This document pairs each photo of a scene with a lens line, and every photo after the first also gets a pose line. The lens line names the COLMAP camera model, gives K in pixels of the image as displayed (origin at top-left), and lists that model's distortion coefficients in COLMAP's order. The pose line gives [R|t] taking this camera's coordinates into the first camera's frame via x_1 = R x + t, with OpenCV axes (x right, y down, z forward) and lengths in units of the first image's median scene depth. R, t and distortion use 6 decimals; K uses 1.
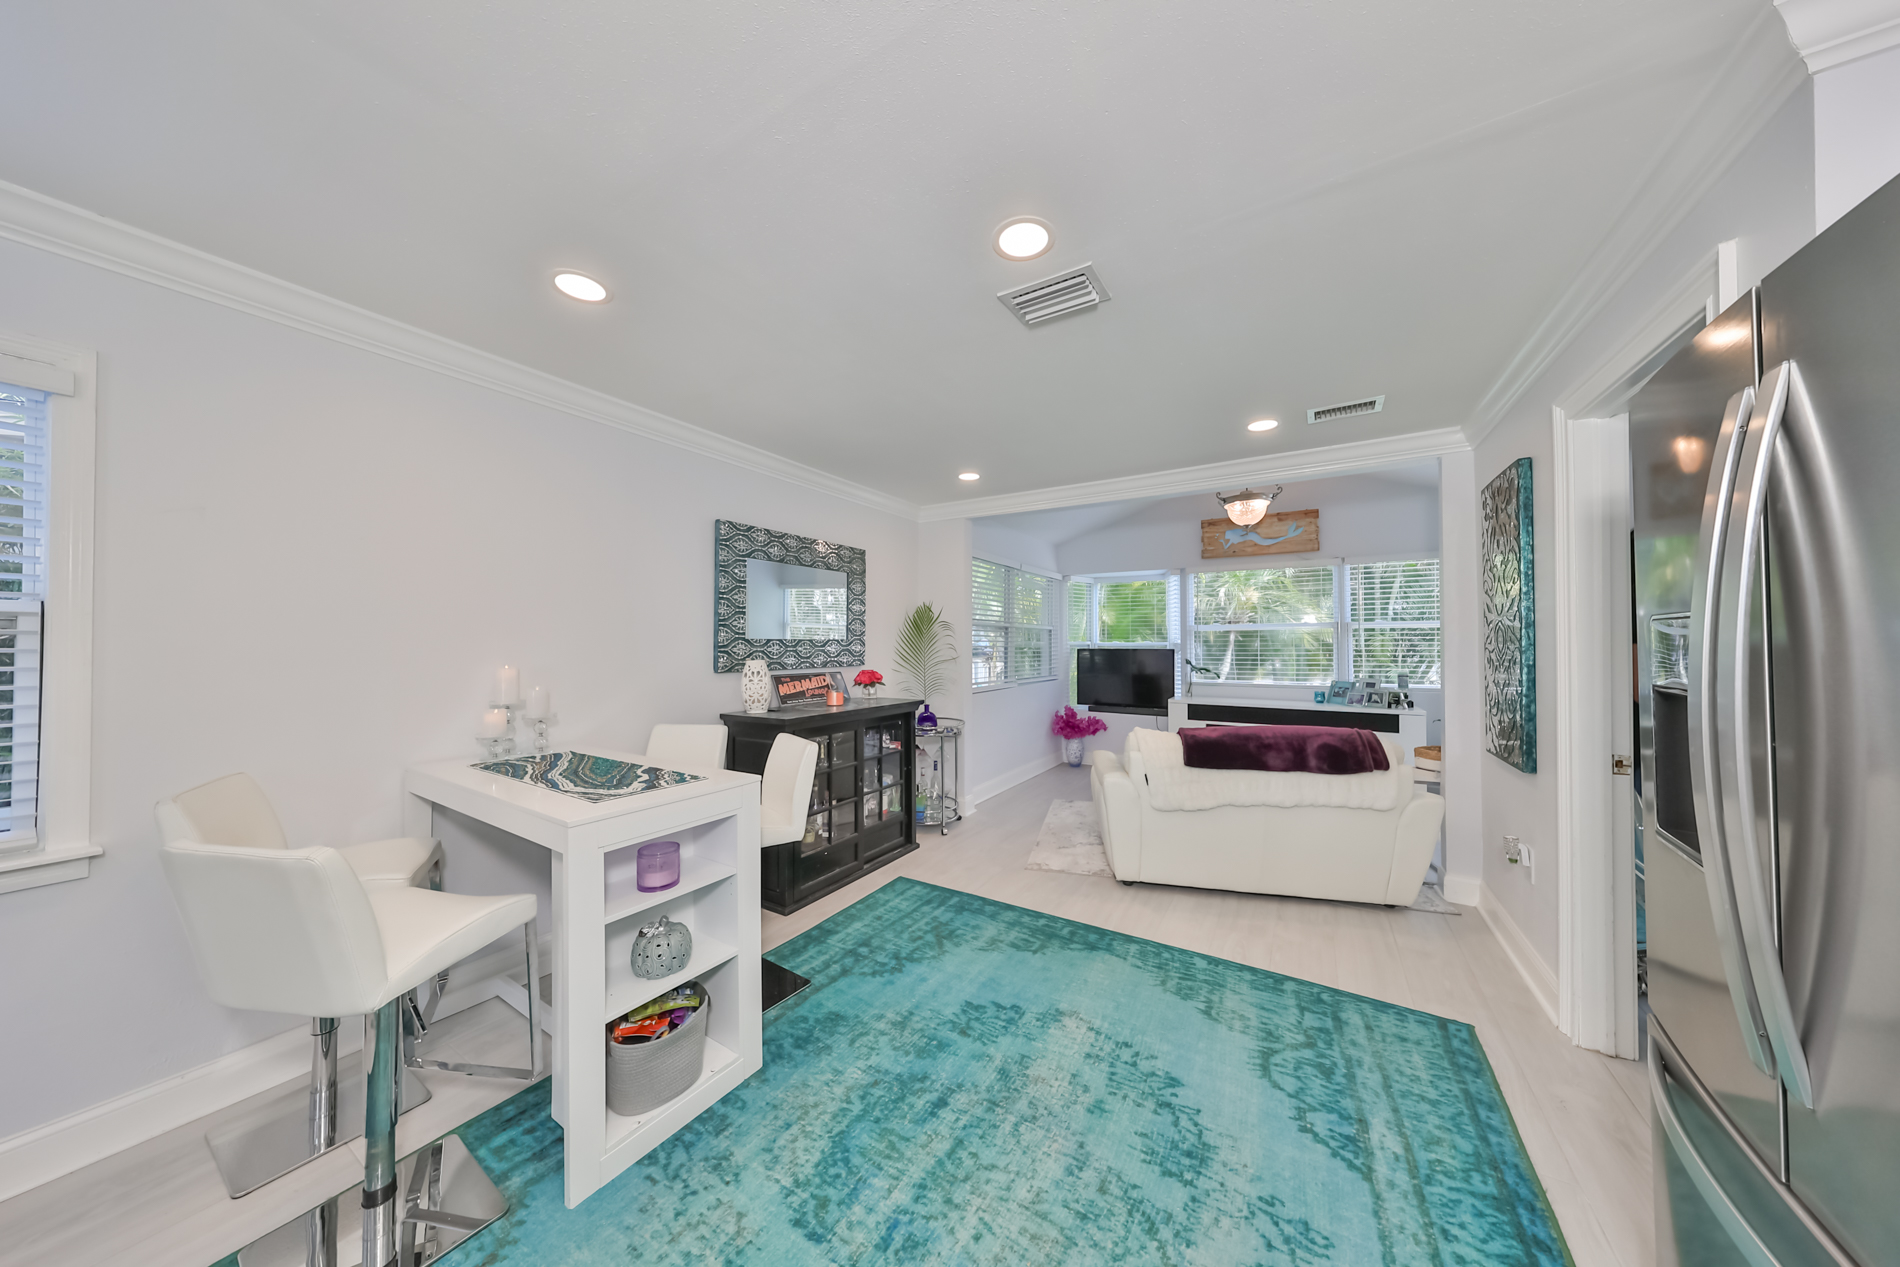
lens RADIAL K [[603.9, 0, 956.8], [0, 603.9, 634.0], [0, 0, 1]] dist [-0.000091, 0.000090]
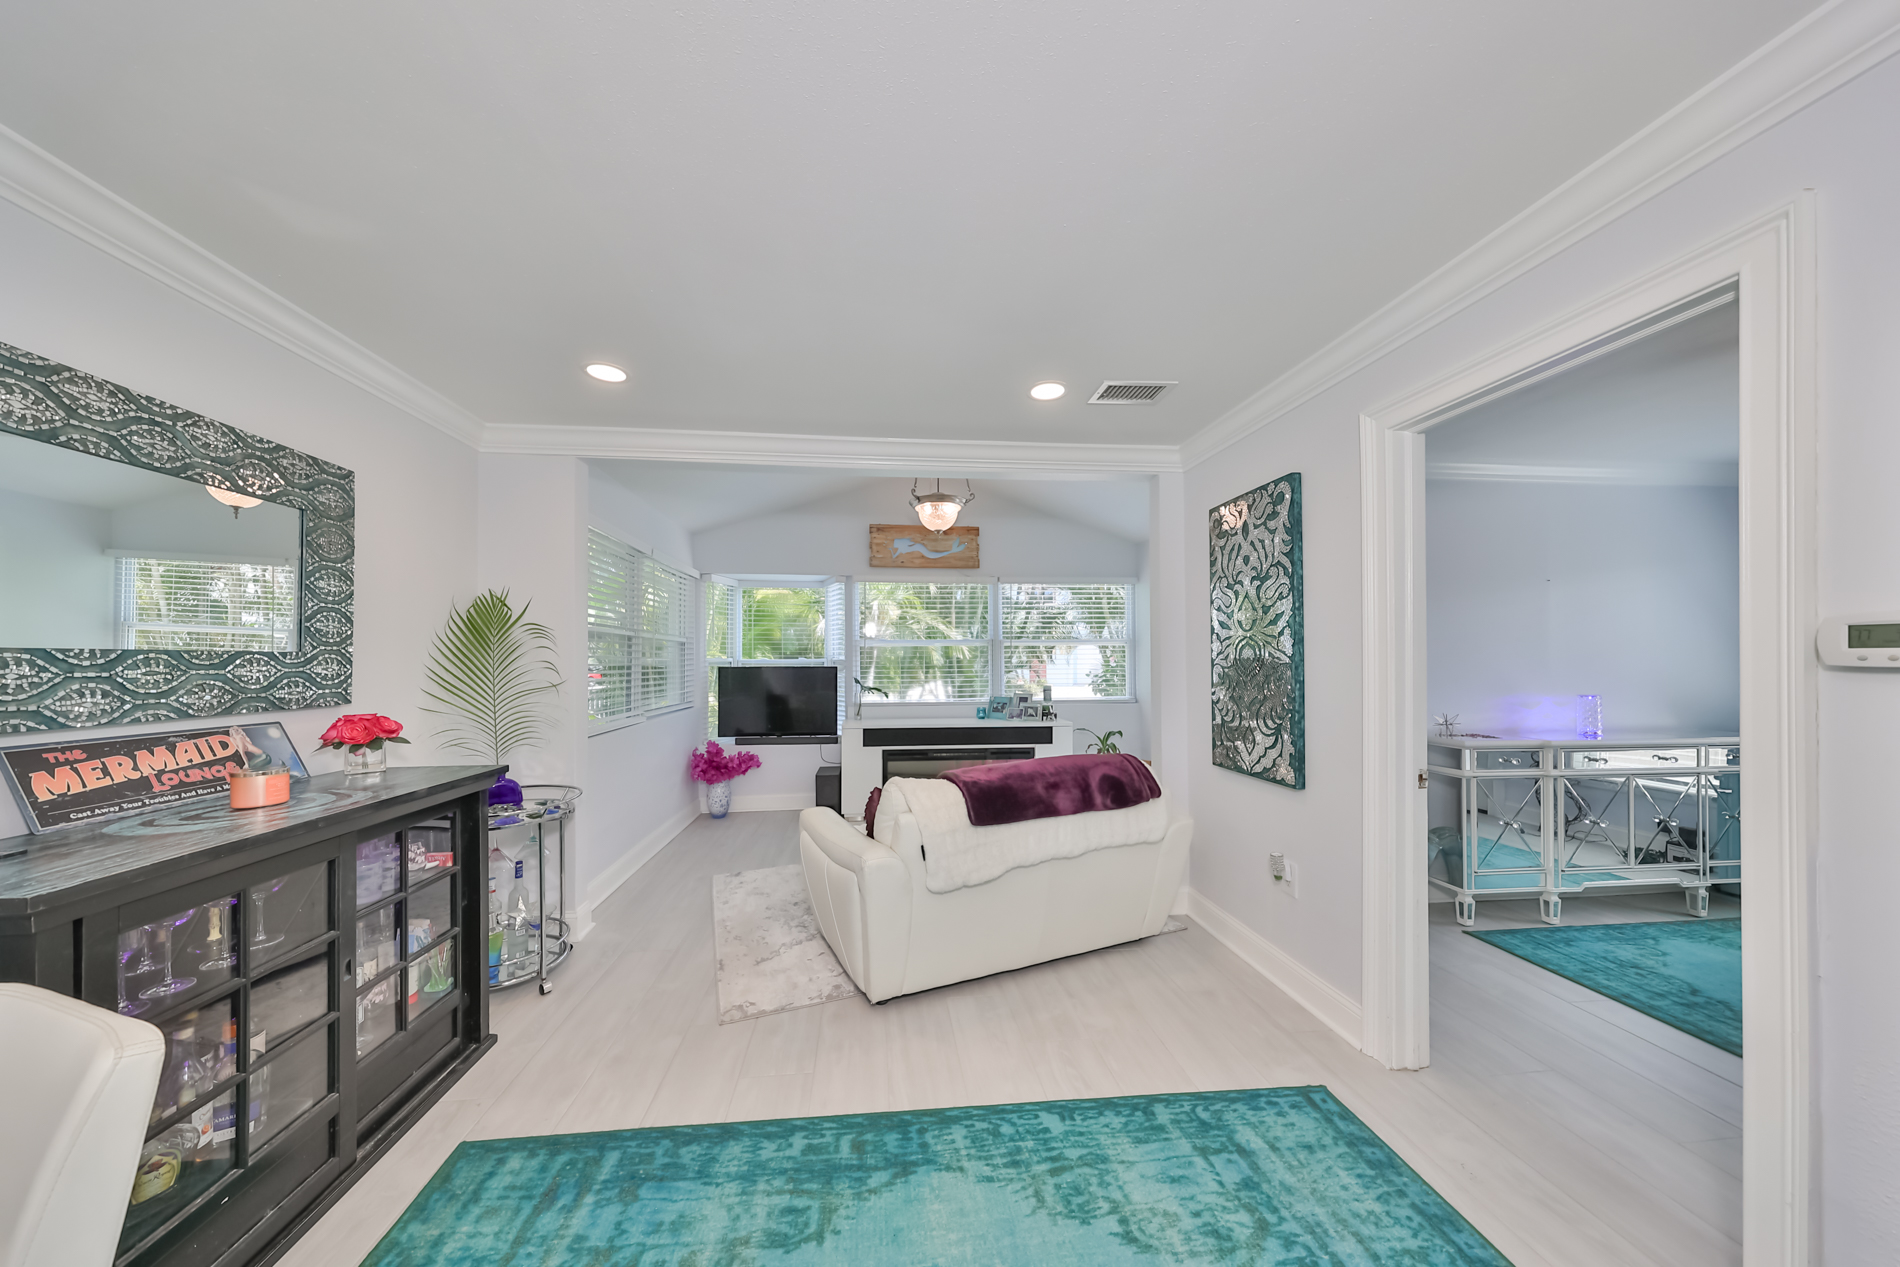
lens RADIAL K [[585.6, 0, 929.3], [0, 585.6, 658.9], [0, 0, 1]] dist [0.000928, 0.000102]
pose [[0.796628, -0.000735, 0.604470, -0.076755], [-0.006199, 0.999937, 0.009385, 0.008302], [-0.604438, -0.011223, 0.796573, 0.390463]]
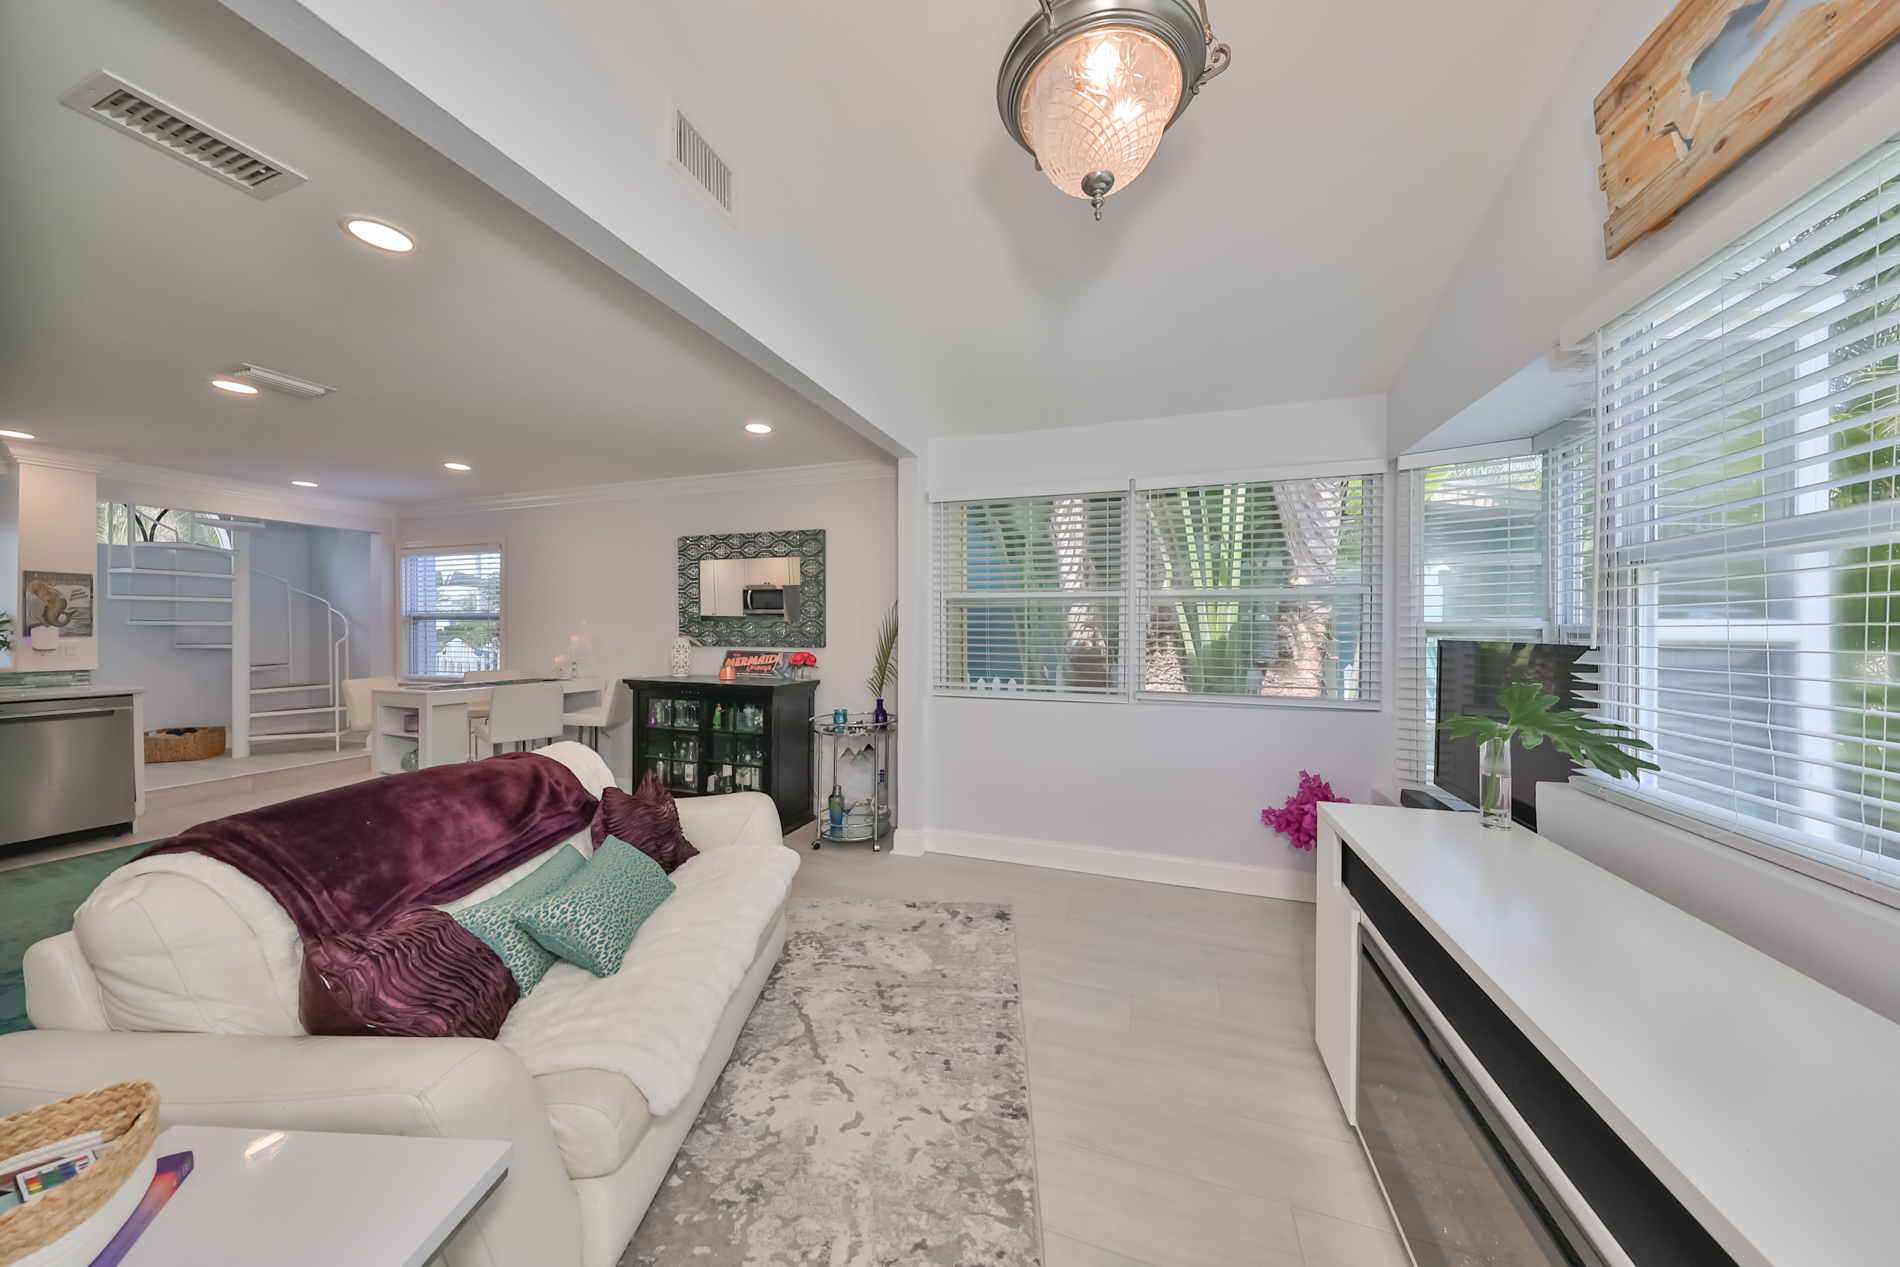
lens RADIAL K [[585.6, 0, 929.3], [0, 585.6, 658.9], [0, 0, 1]] dist [0.000928, 0.000102]
pose [[0.210543, 0.045969, -0.976503, 0.967130], [0.009440, 0.998752, 0.049052, 0.029504], [0.977539, -0.019545, 0.209847, 1.147074]]
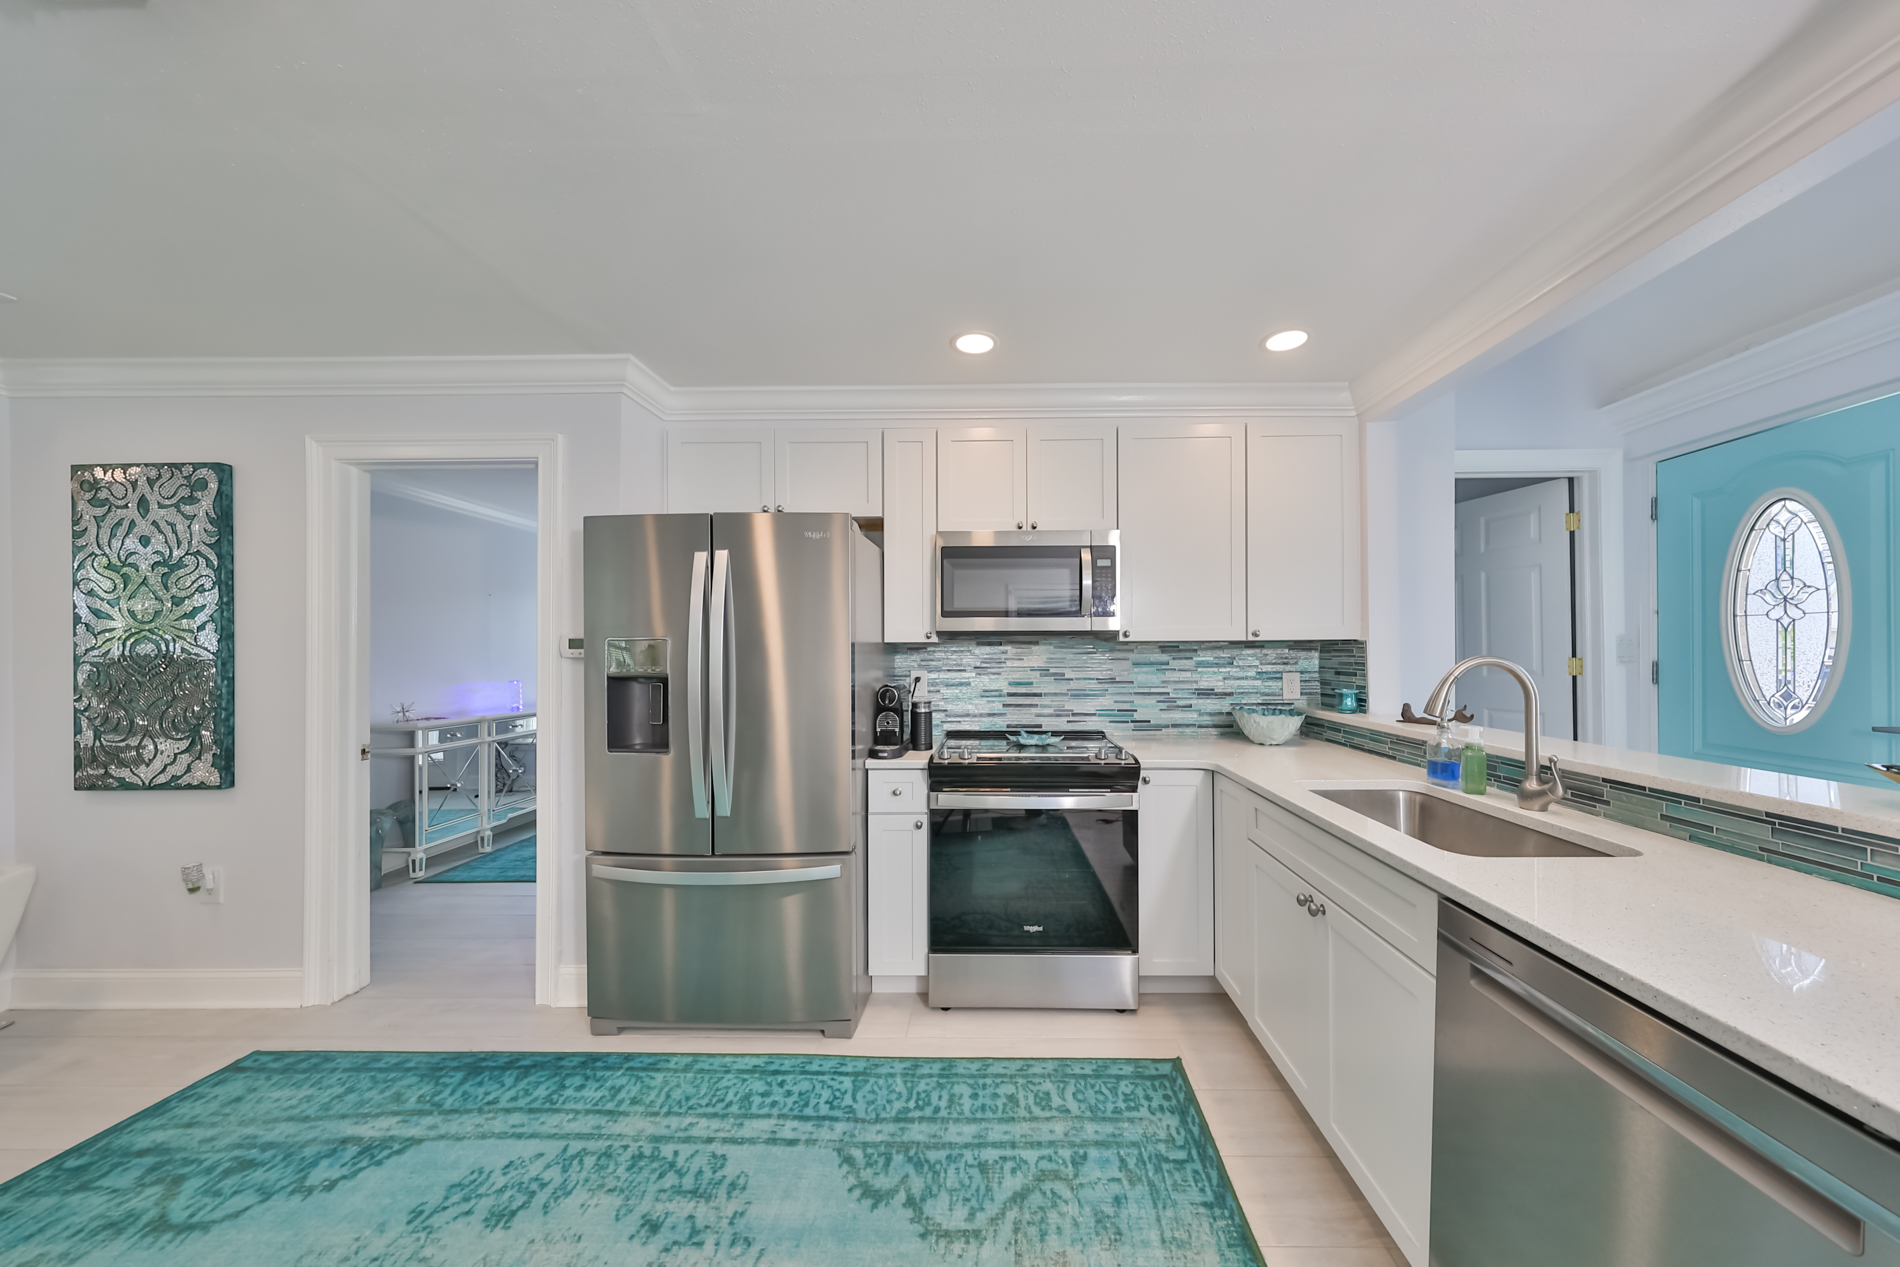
lens RADIAL K [[597.4, 0, 999.5], [0, 597.4, 645.6], [0, 0, 1]] dist [-0.000635, -0.000046]
pose [[-0.527351, 0.010564, 0.849582, -0.339187], [-0.005823, 0.999854, -0.016047, 0.007123], [-0.849628, -0.013410, -0.527212, 0.293659]]
